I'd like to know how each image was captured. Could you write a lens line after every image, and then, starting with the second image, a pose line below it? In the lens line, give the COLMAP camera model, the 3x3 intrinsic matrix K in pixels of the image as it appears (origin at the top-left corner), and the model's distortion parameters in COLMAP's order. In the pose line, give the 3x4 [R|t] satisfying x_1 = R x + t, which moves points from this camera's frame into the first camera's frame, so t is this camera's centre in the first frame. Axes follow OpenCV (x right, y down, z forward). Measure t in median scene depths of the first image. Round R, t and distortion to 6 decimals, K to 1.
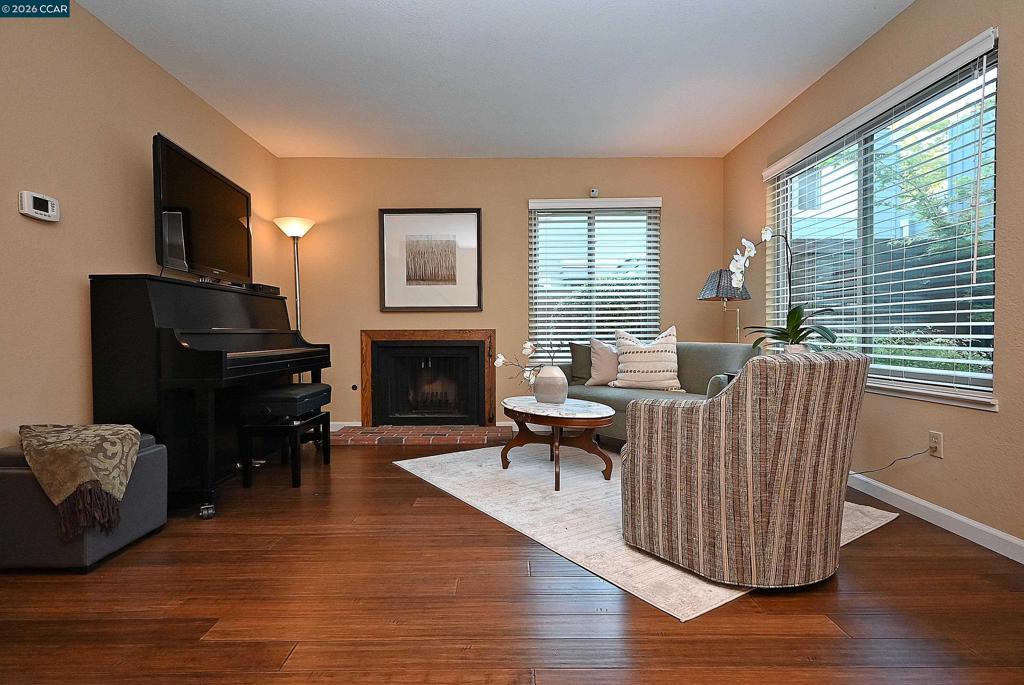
lens RADIAL K [[509.3, 0, 514.2], [0, 509.3, 343.7], [0, 0, 1]] dist [0.002409, 0.000192]
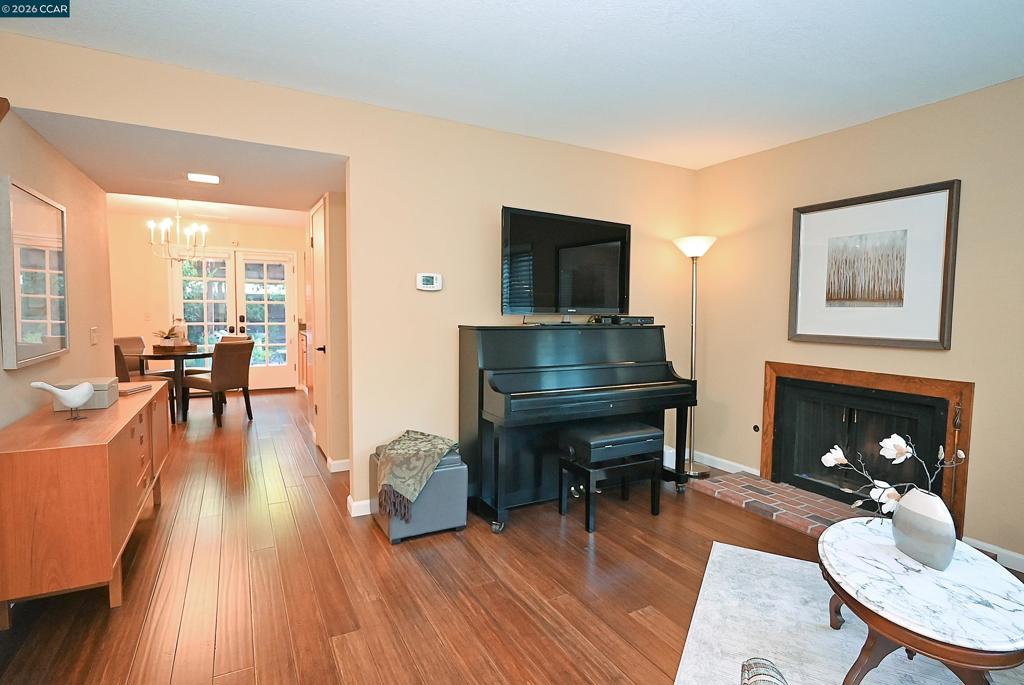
lens RADIAL K [[509.3, 0, 514.2], [0, 509.3, 343.7], [0, 0, 1]] dist [0.002409, 0.000192]
pose [[0.467338, 0.070376, -0.881273, 0.233885], [-0.034124, 0.997520, 0.061563, -0.092717], [0.883420, 0.001302, 0.468581, 0.260309]]
